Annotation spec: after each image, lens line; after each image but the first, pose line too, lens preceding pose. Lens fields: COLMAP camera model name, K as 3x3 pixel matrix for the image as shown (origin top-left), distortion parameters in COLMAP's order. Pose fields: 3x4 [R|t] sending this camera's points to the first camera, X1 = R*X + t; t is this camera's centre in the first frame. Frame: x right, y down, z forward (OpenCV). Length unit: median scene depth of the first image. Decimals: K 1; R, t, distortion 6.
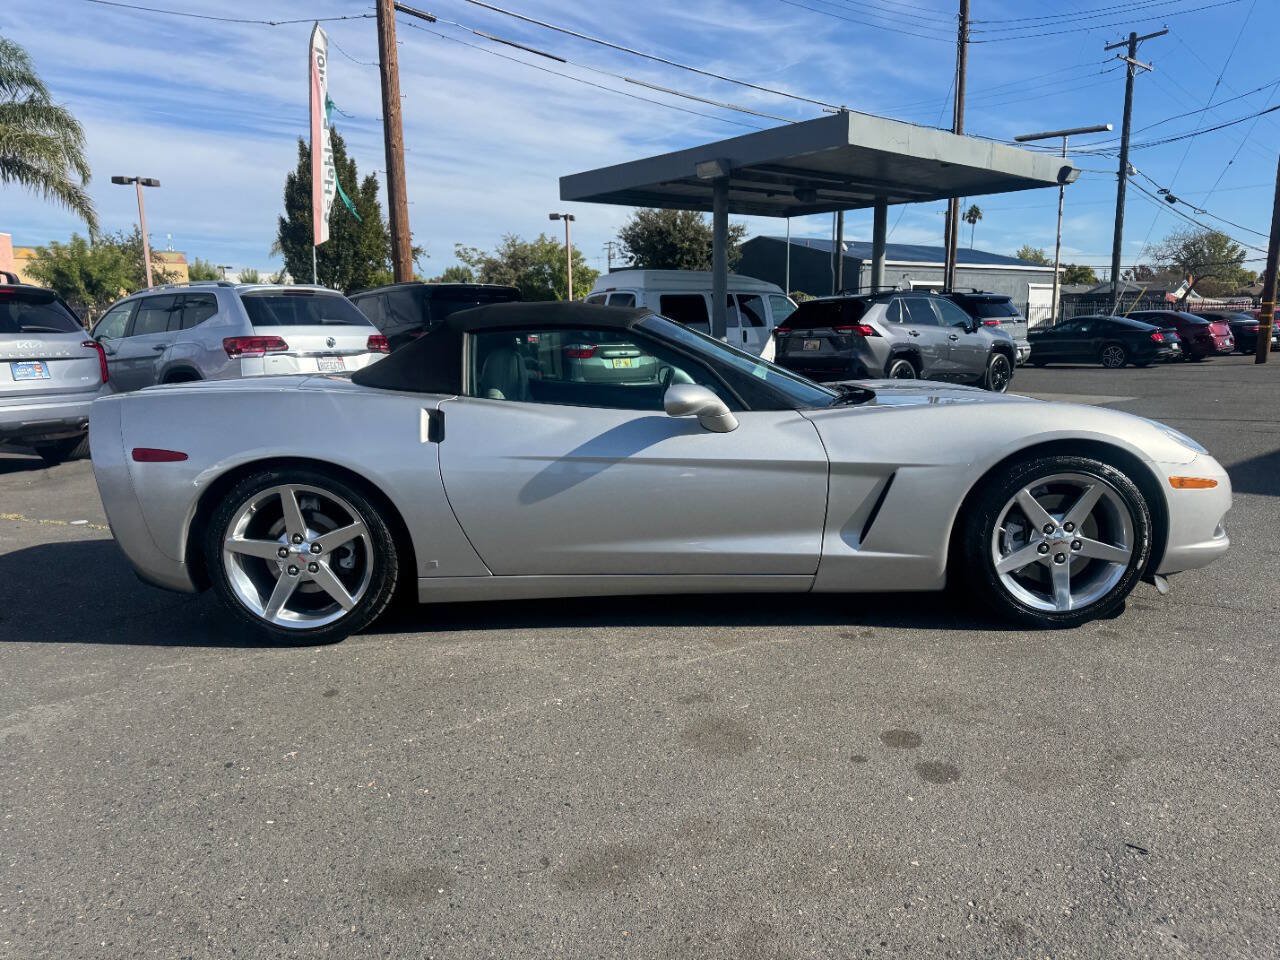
lens RADIAL K [[888.2, 0, 655.0], [0, 888.2, 481.3], [0, 0, 1]] dist [0.077144, -0.136617]
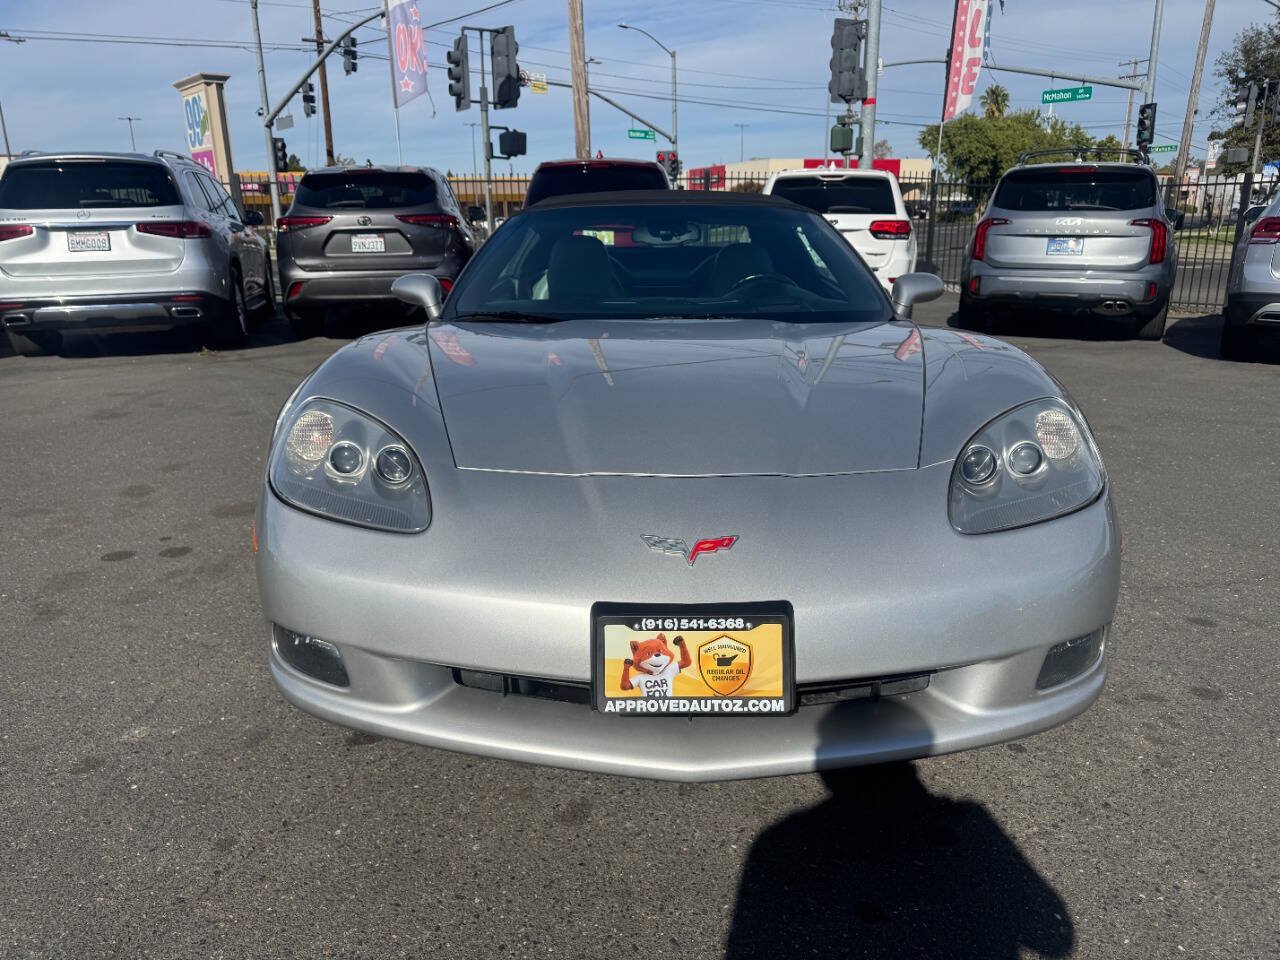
lens RADIAL K [[899.4, 0, 637.9], [0, 899.4, 485.3], [0, 0, 1]] dist [0.004435, -0.006665]
pose [[-0.006702, 0.297046, -0.954840, 0.365700], [-0.156773, 0.942741, 0.294383, -0.073536], [0.987612, 0.151666, 0.040250, 0.389019]]
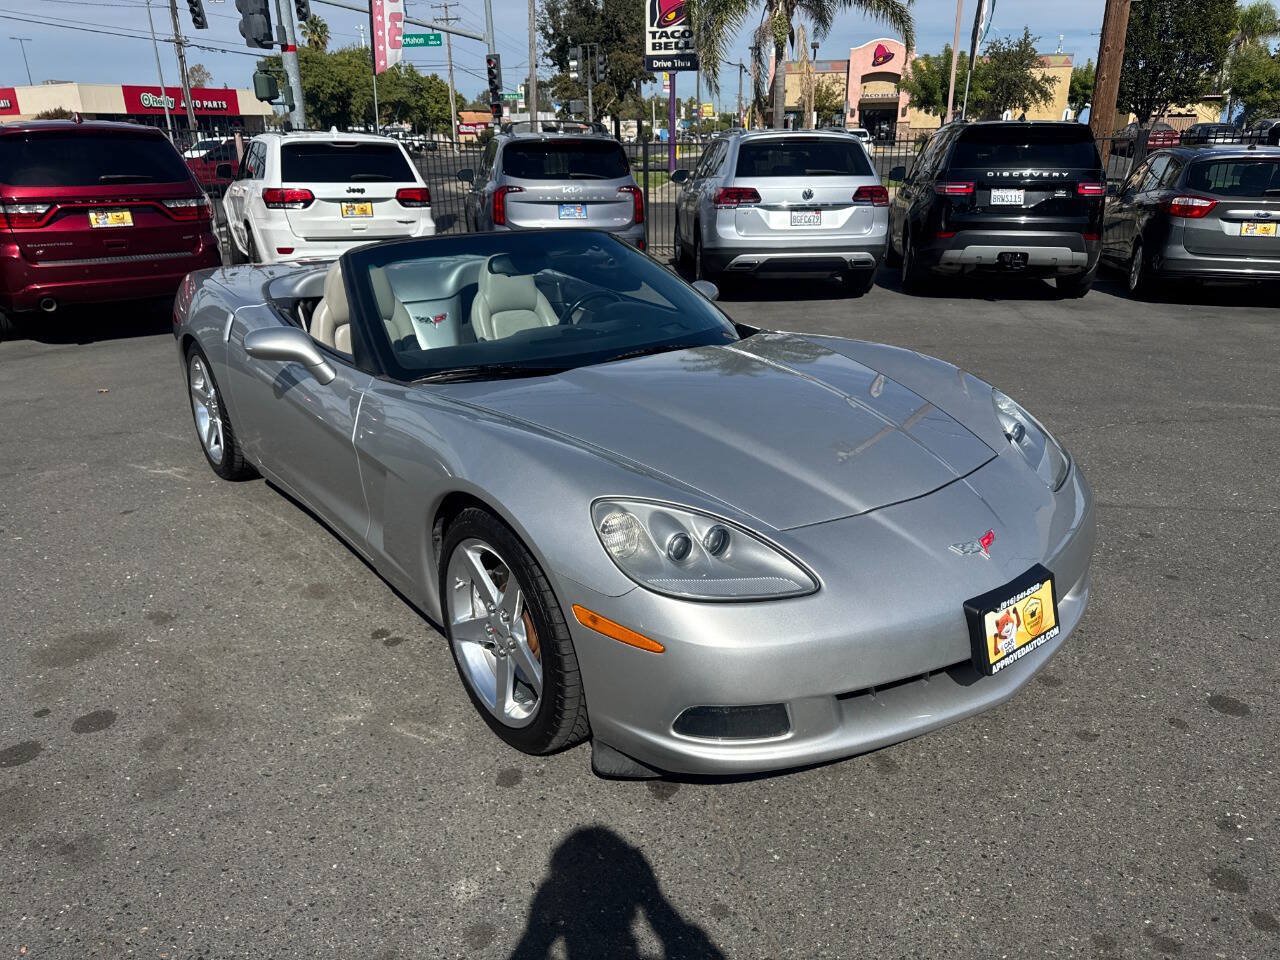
lens RADIAL K [[896.9, 0, 646.2], [0, 896.9, 483.9], [0, 0, 1]] dist [0.002622, -0.005117]
pose [[0.618038, 0.284889, -0.732713, 0.327538], [-0.131812, 0.956386, 0.260674, -0.080332], [0.775020, -0.064526, 0.628634, 0.207872]]
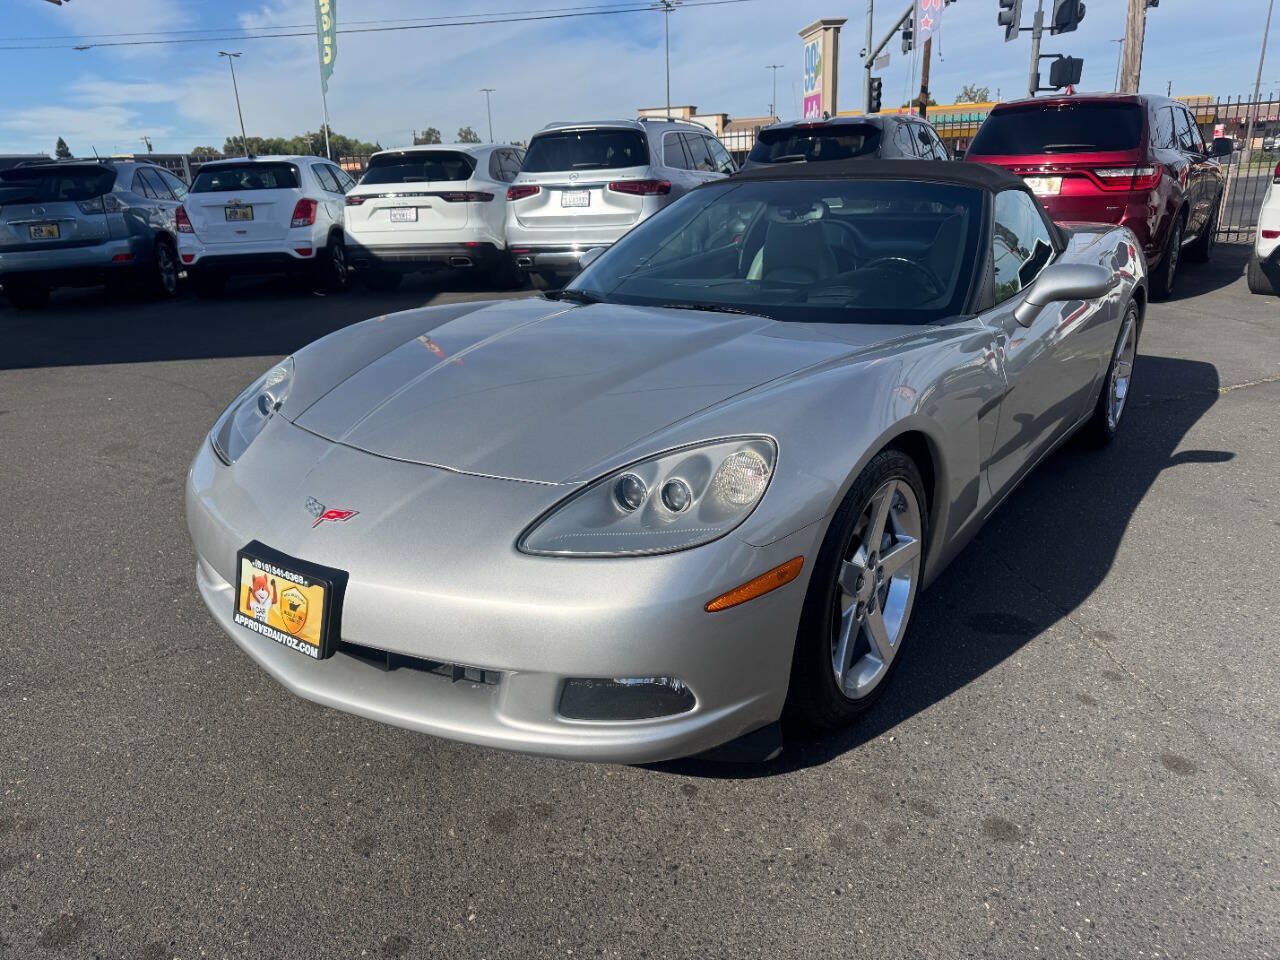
lens RADIAL K [[909.8, 0, 640.0], [0, 909.8, 480.0], [0, 0, 1]] dist [0.001946, -0.010368]
pose [[-0.586170, 0.295740, -0.754283, 0.325245], [-0.087595, 0.902406, 0.421889, -0.112297], [0.805439, 0.313370, -0.503058, 0.552239]]
